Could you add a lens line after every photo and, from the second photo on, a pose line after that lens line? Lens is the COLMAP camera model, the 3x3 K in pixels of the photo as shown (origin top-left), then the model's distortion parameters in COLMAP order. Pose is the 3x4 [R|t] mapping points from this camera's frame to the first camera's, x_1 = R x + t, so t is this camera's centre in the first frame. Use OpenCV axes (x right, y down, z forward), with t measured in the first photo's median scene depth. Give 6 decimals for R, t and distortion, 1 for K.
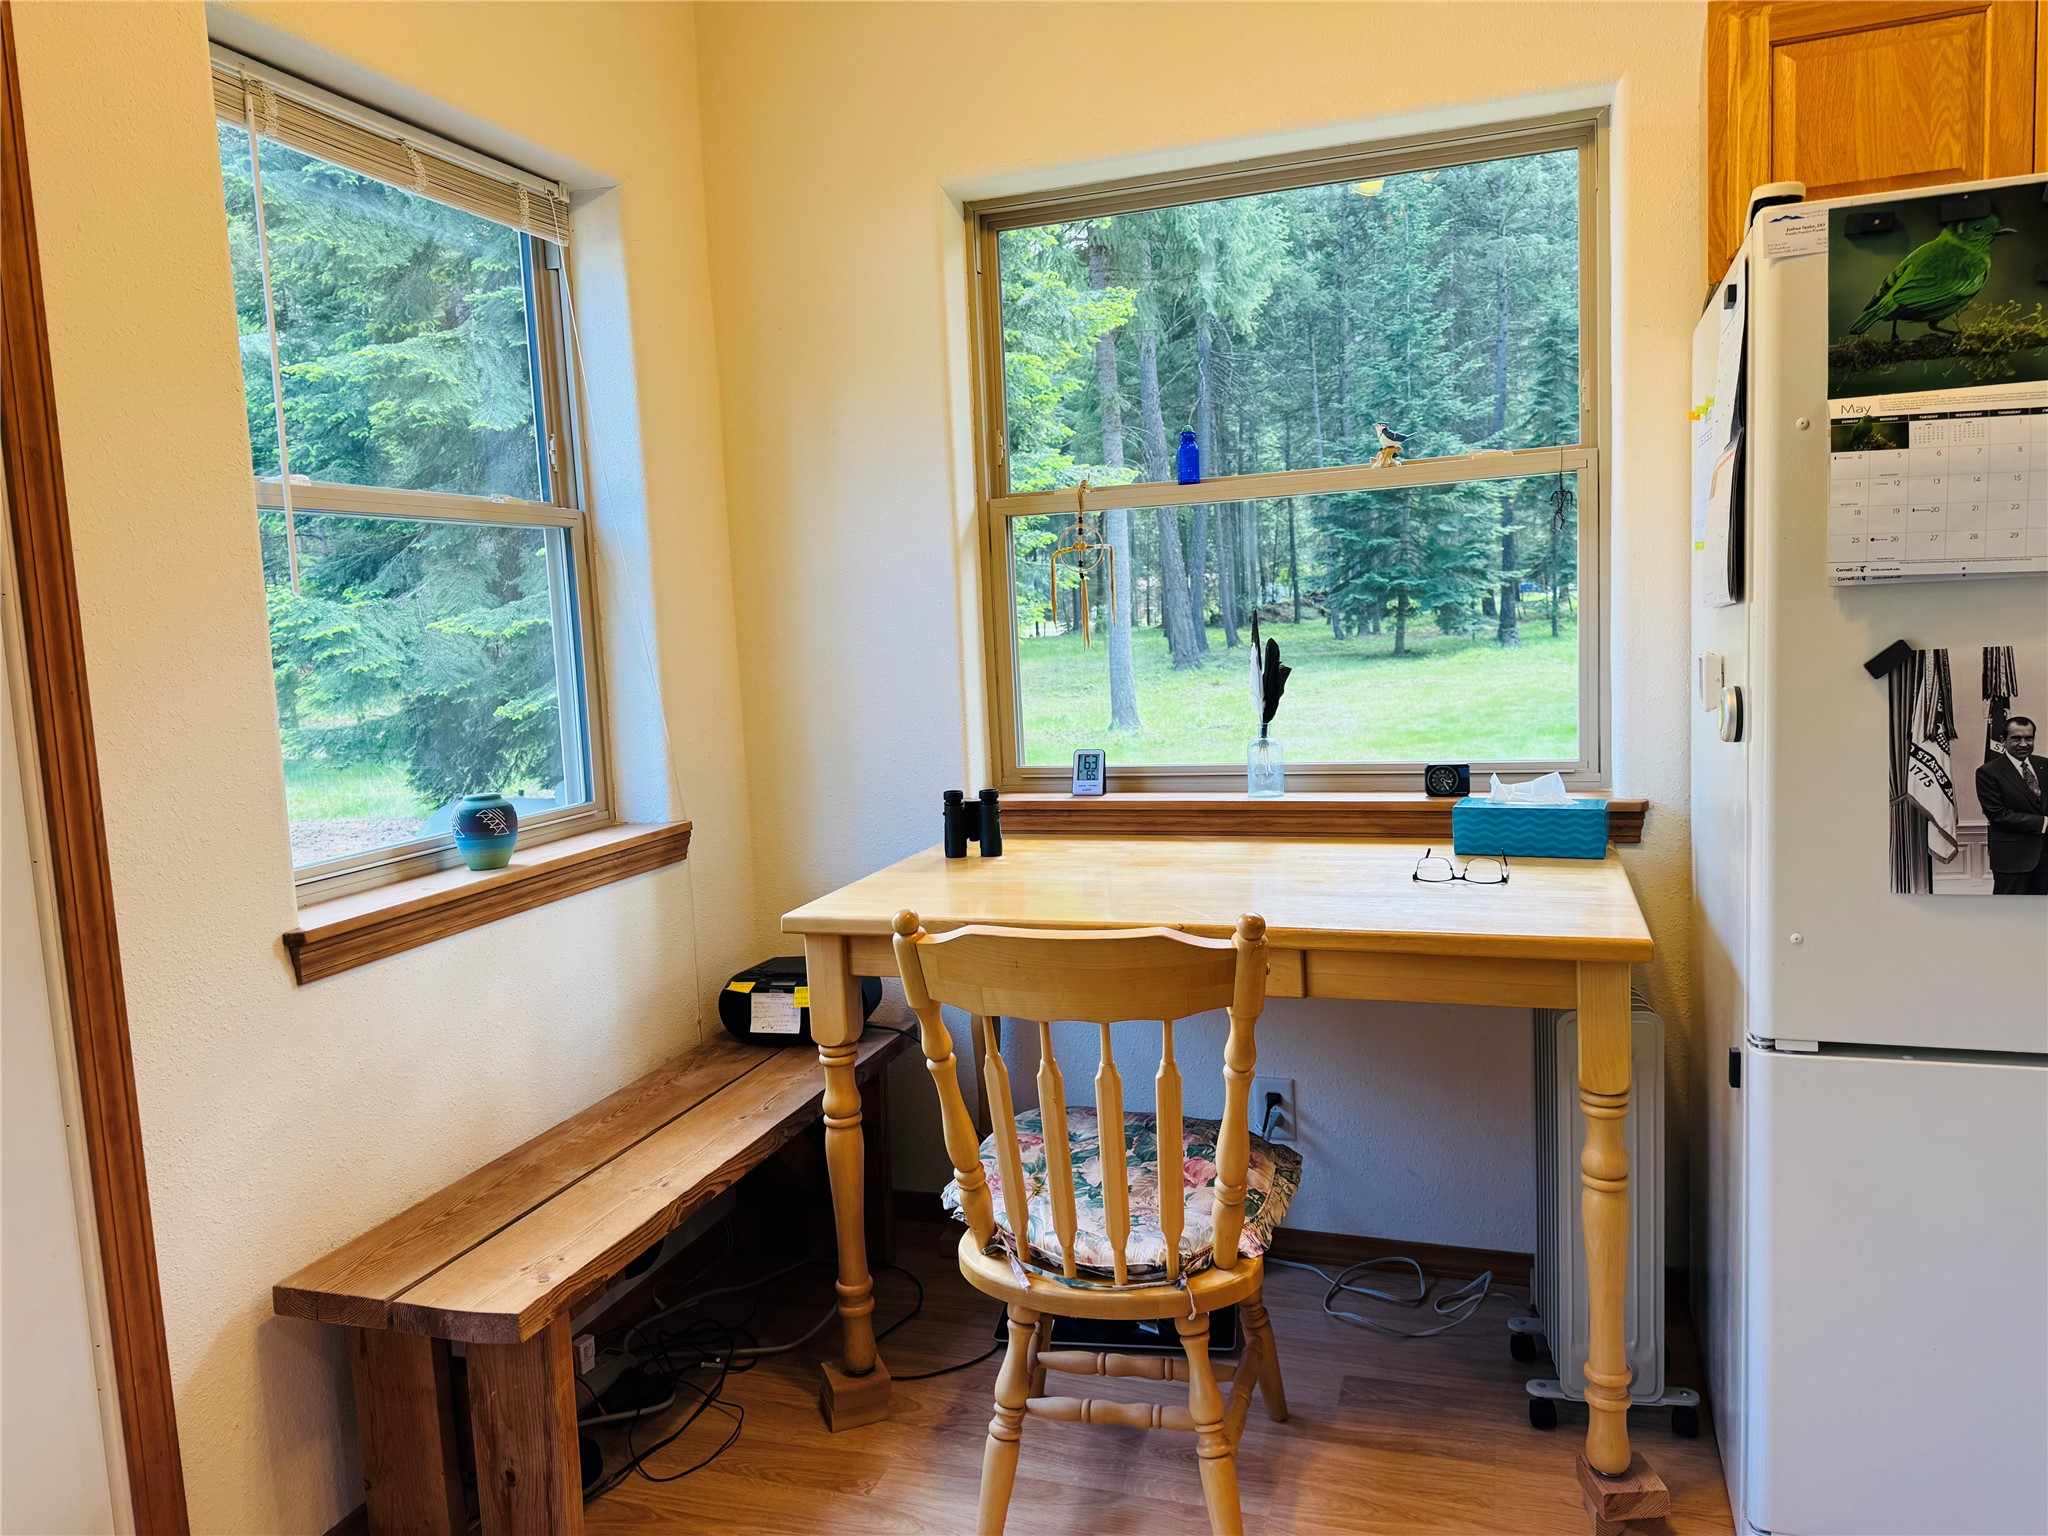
lens RADIAL K [[1442.7, 0, 1024.0], [0, 1442.7, 768.0], [0, 0, 1]] dist [-0.000562, -0.002938]
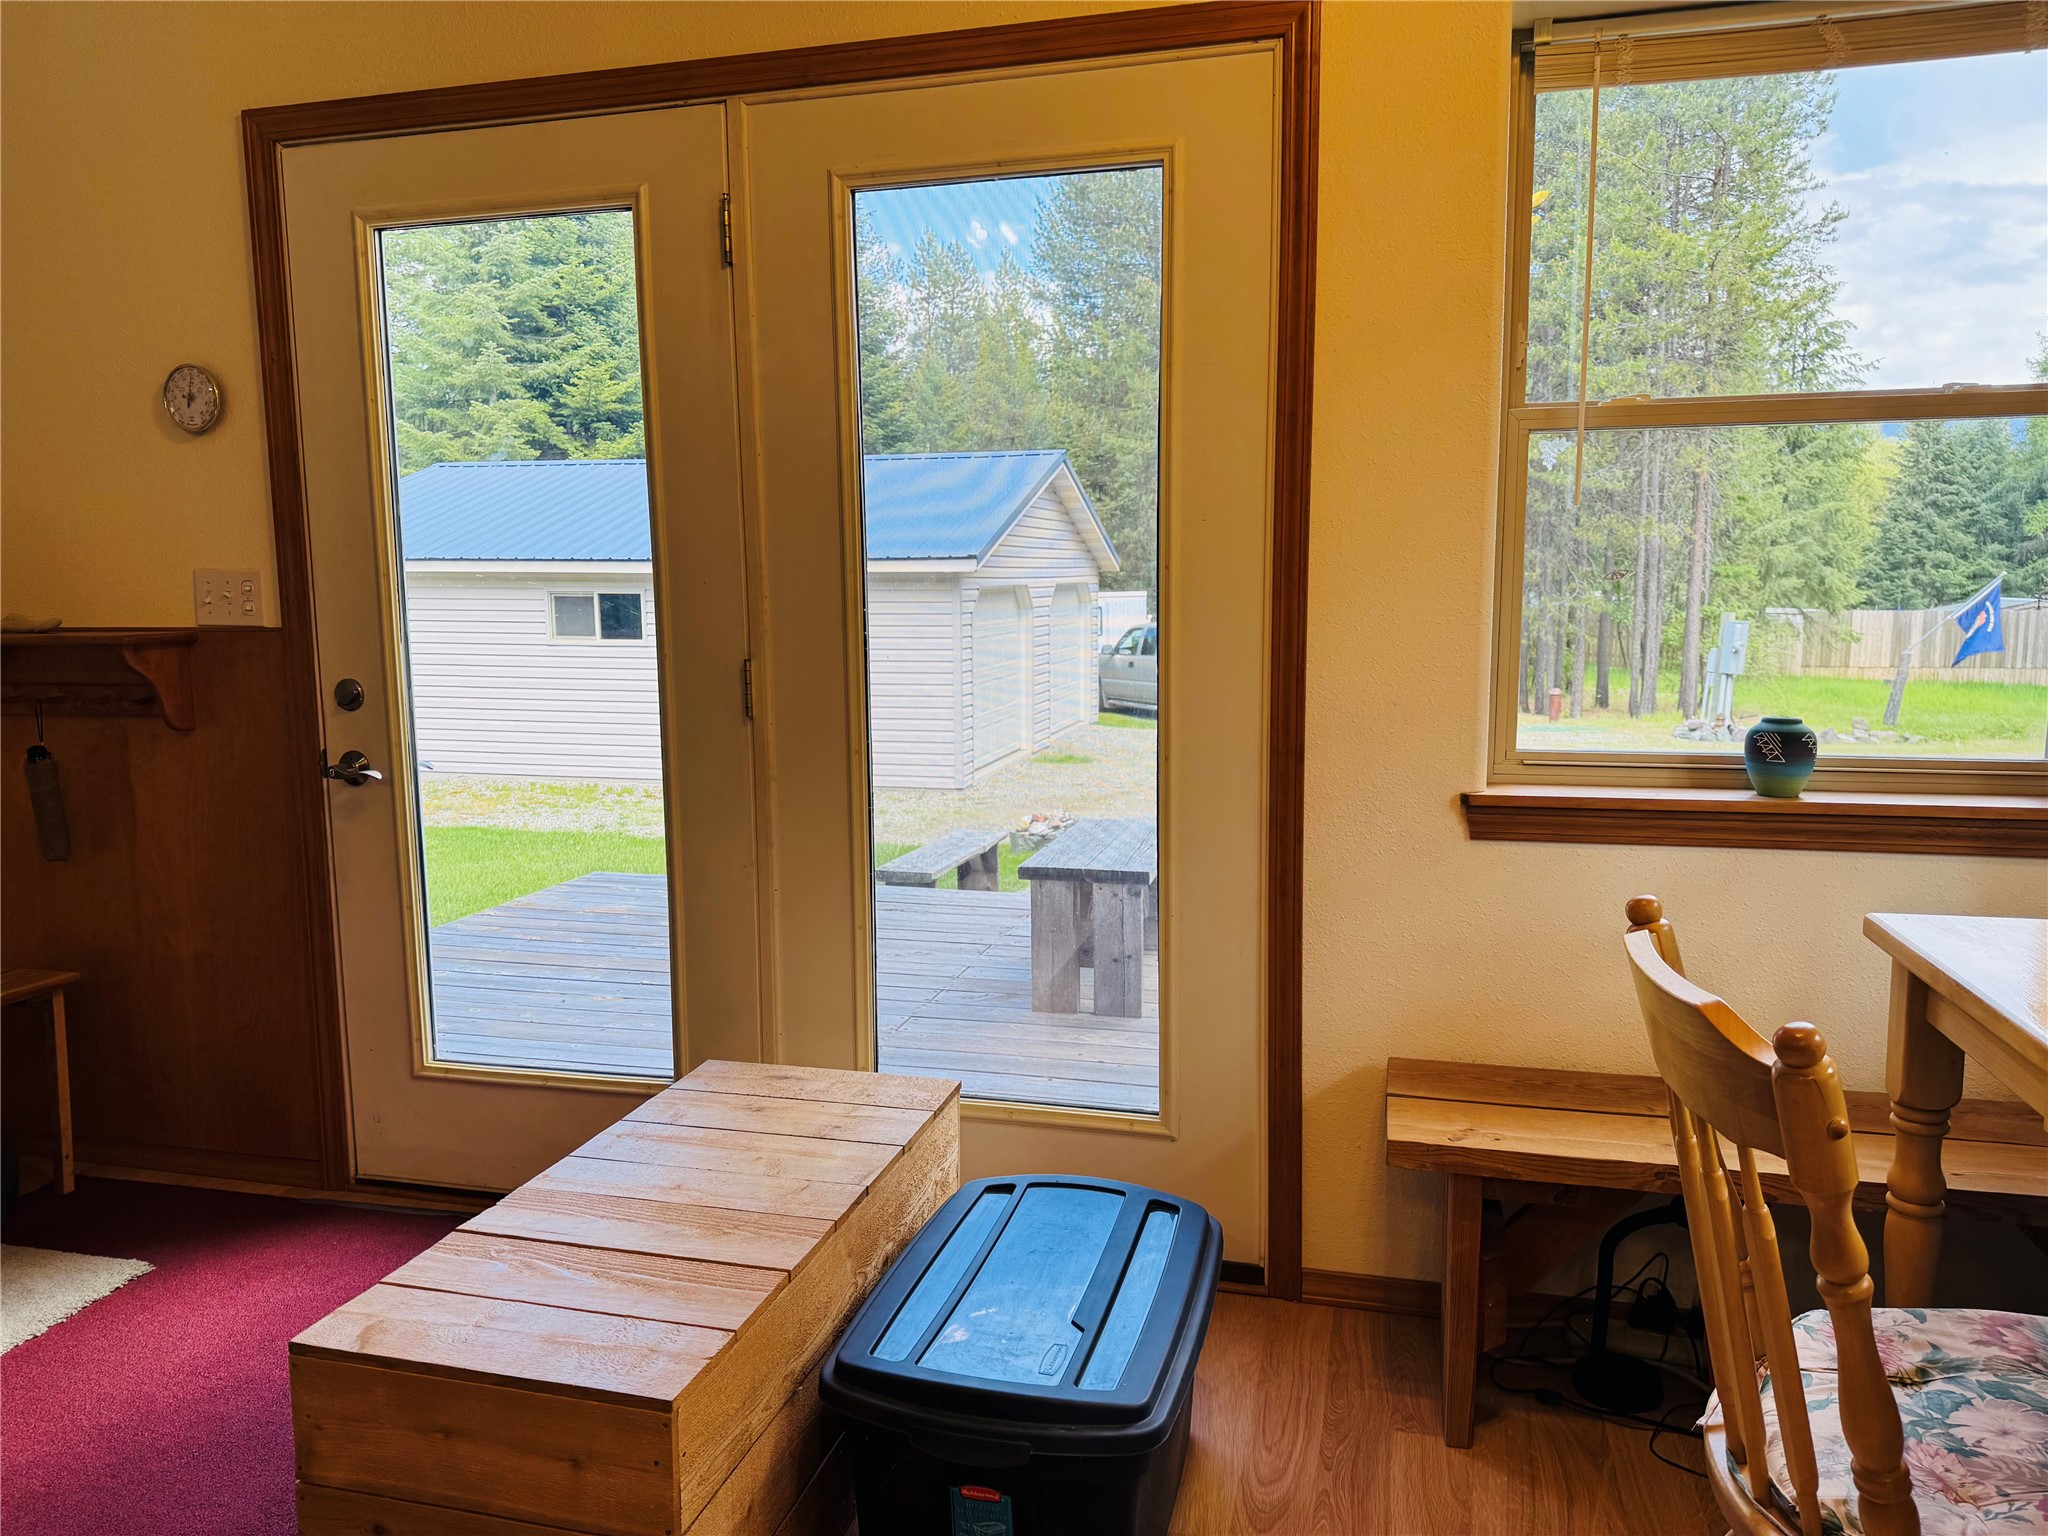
lens RADIAL K [[1442.7, 0, 1024.0], [0, 1442.7, 768.0], [0, 0, 1]] dist [-0.000562, -0.002938]
pose [[0.072894, 0.171545, -0.982476, 0.626020], [-0.104627, 0.980976, 0.163521, -0.062698], [0.991837, 0.090874, 0.089455, 0.512785]]
